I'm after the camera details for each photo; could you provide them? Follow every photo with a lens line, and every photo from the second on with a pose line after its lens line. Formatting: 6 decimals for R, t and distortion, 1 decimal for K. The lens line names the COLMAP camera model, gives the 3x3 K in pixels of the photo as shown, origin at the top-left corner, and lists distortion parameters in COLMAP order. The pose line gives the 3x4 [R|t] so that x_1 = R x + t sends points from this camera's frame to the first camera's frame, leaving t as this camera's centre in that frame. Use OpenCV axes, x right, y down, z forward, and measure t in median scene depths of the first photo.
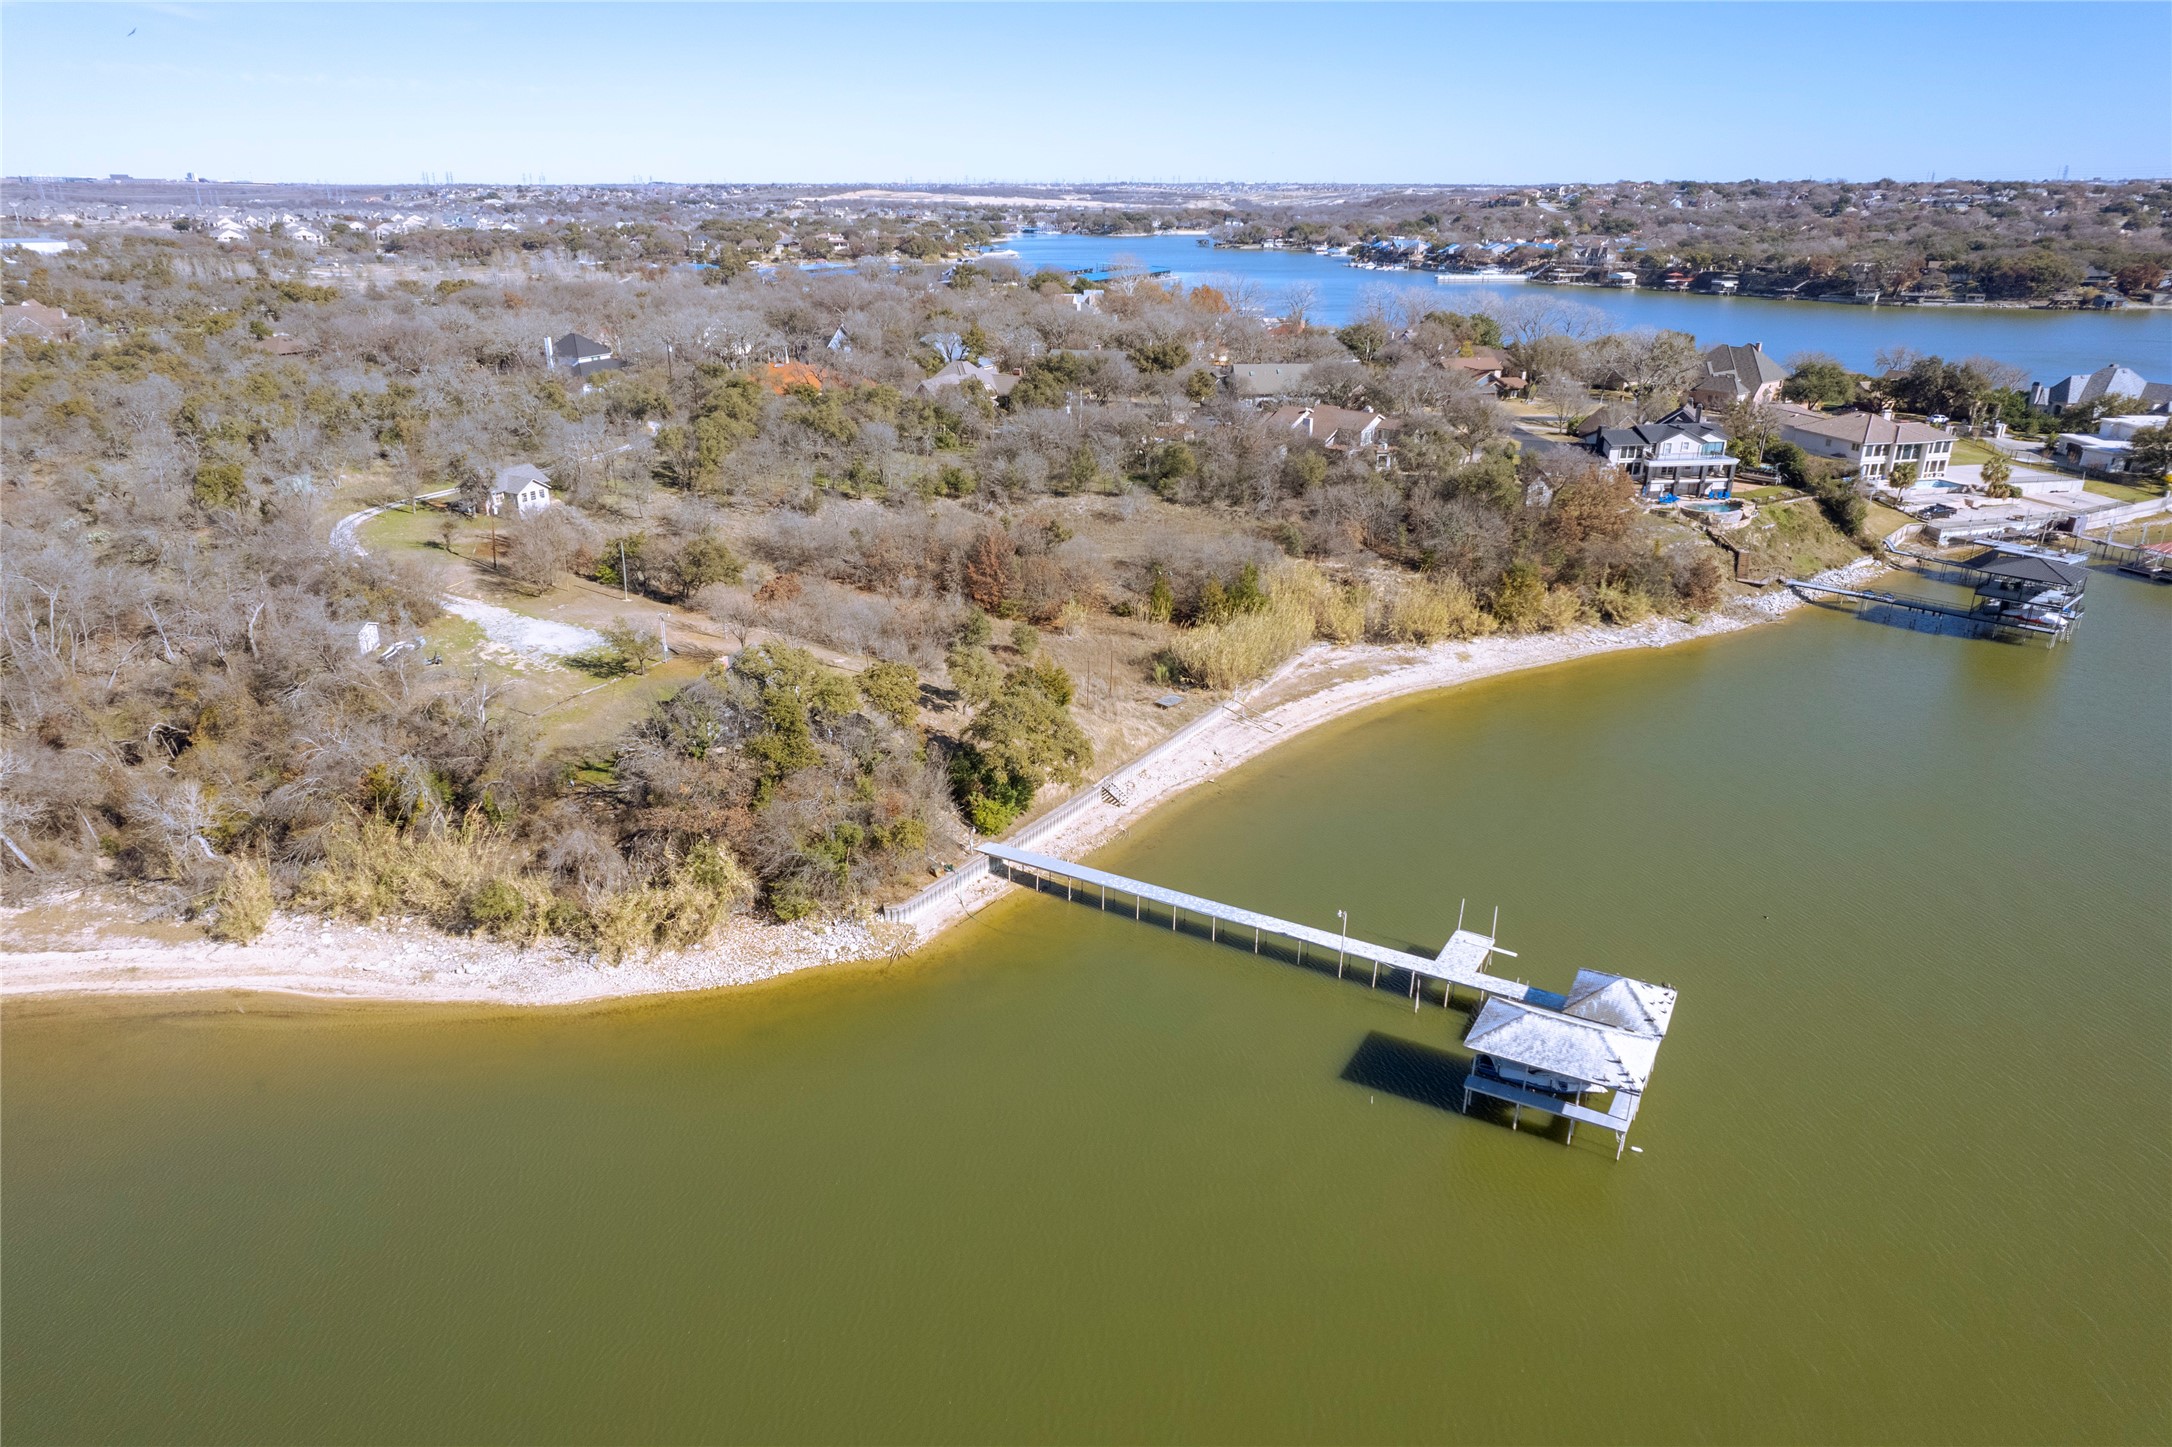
lens RADIAL K [[1399.8, 0, 1055.5], [0, 1399.8, 735.2], [0, 0, 1]] dist [-0.076346, 0.077922]
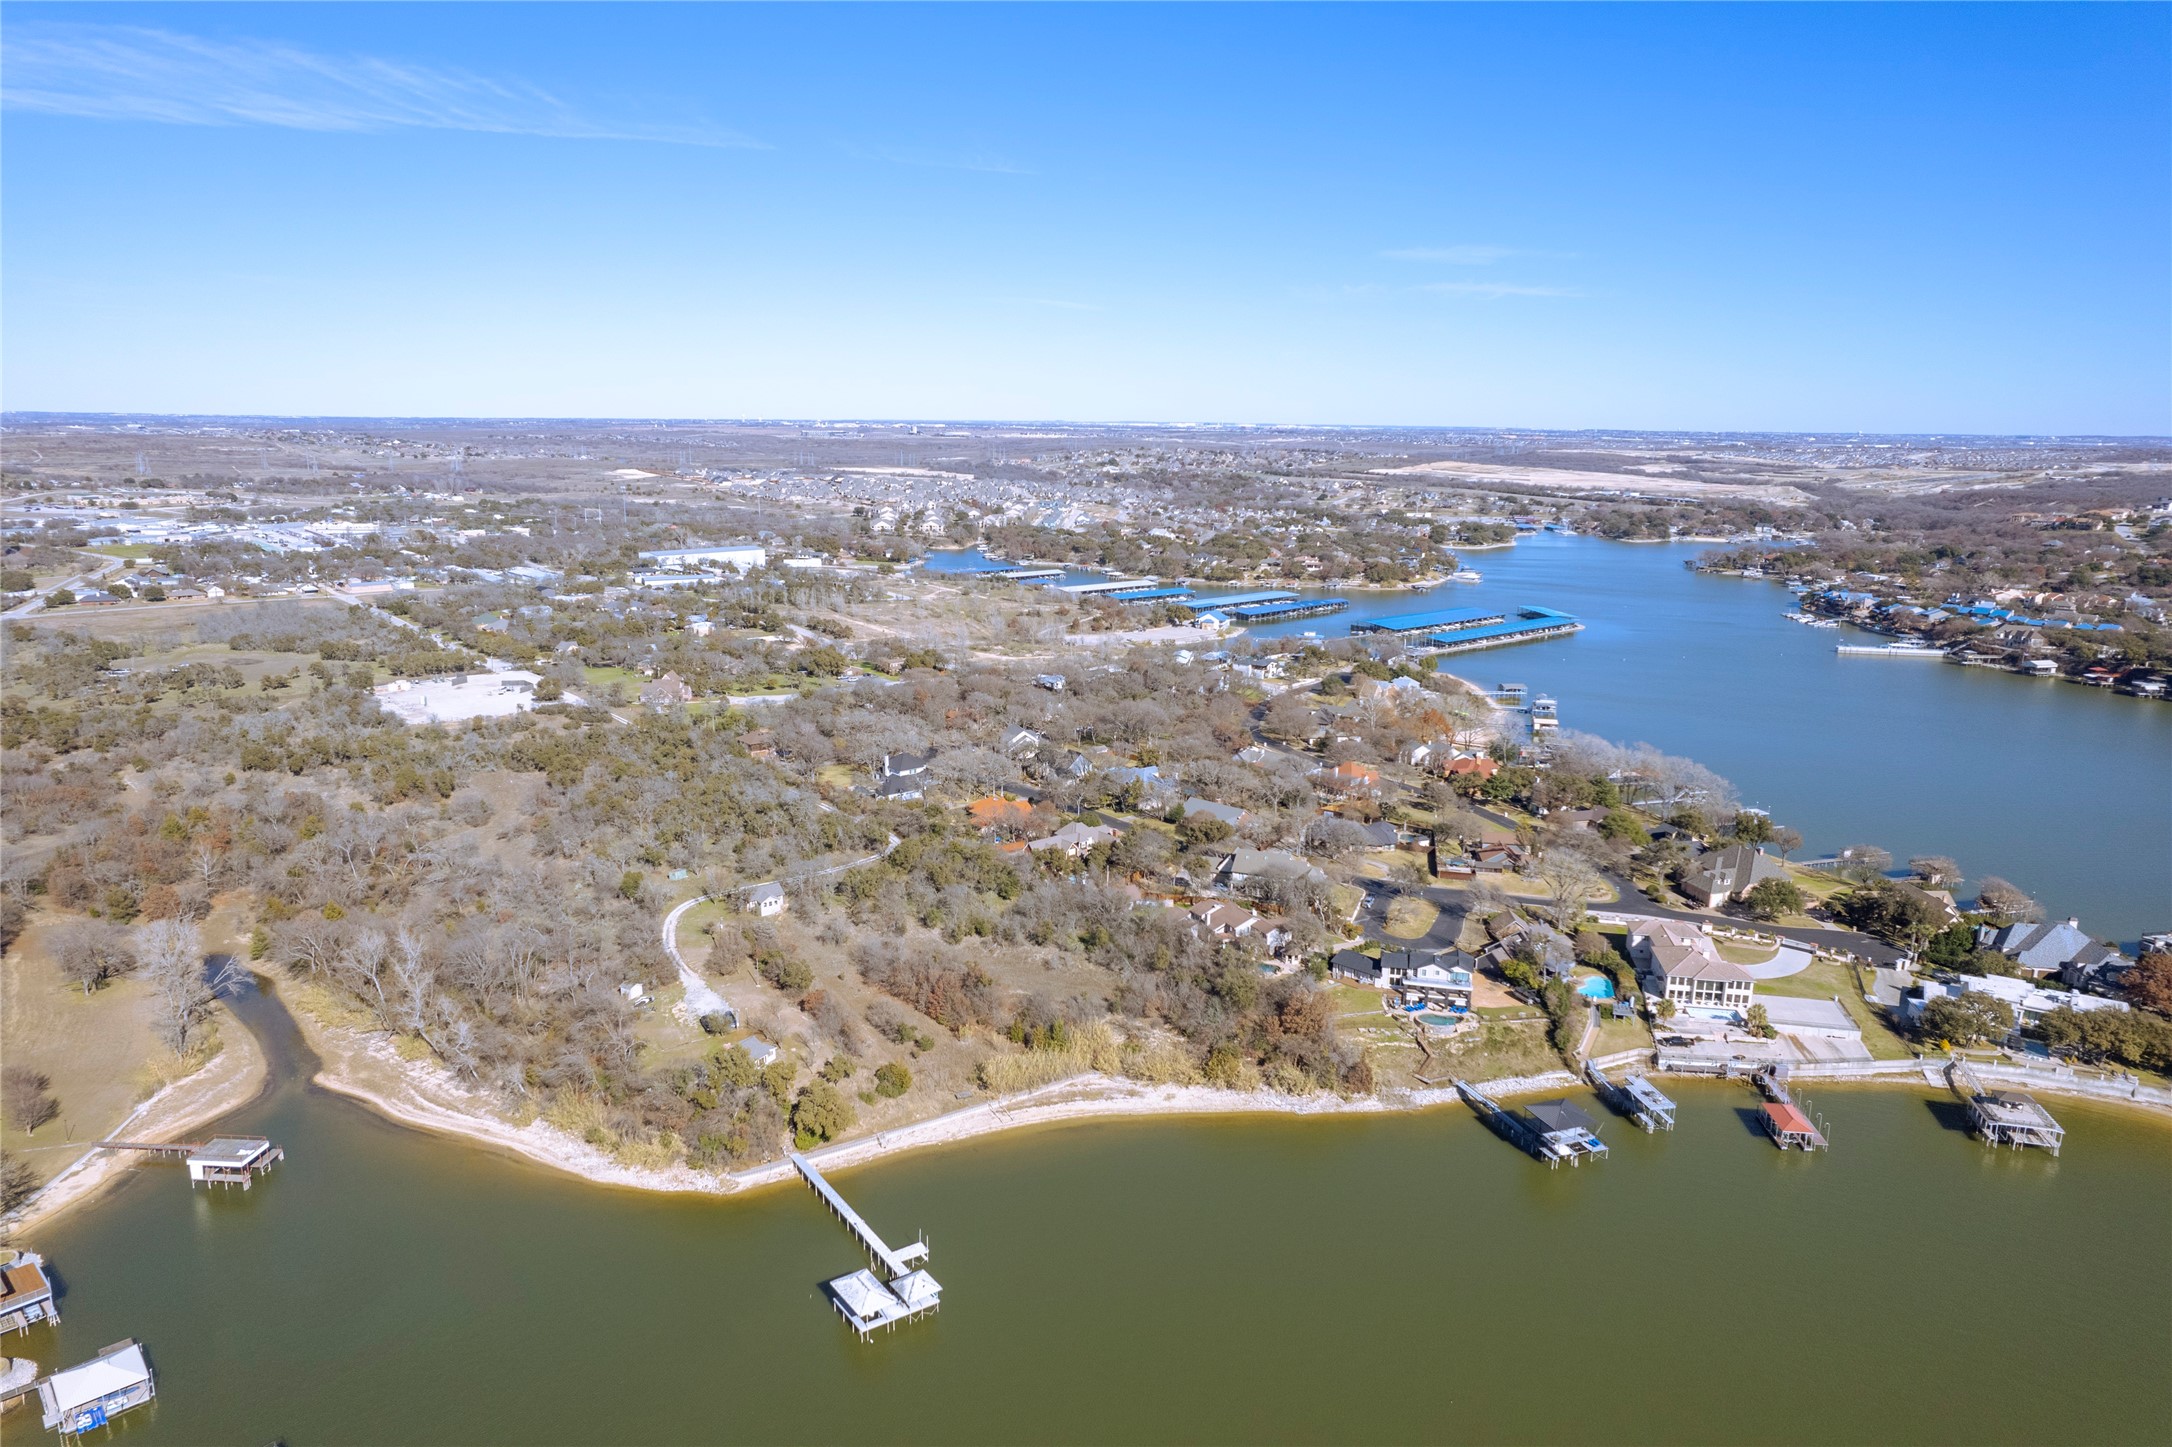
lens RADIAL K [[1399.8, 0, 1055.5], [0, 1399.8, 735.2], [0, 0, 1]] dist [-0.076346, 0.077922]
pose [[0.902906, 0.099798, -0.418092, 0.681065], [-0.158985, 0.981232, -0.109122, -0.230788], [0.399355, 0.164998, 0.901827, -0.545657]]
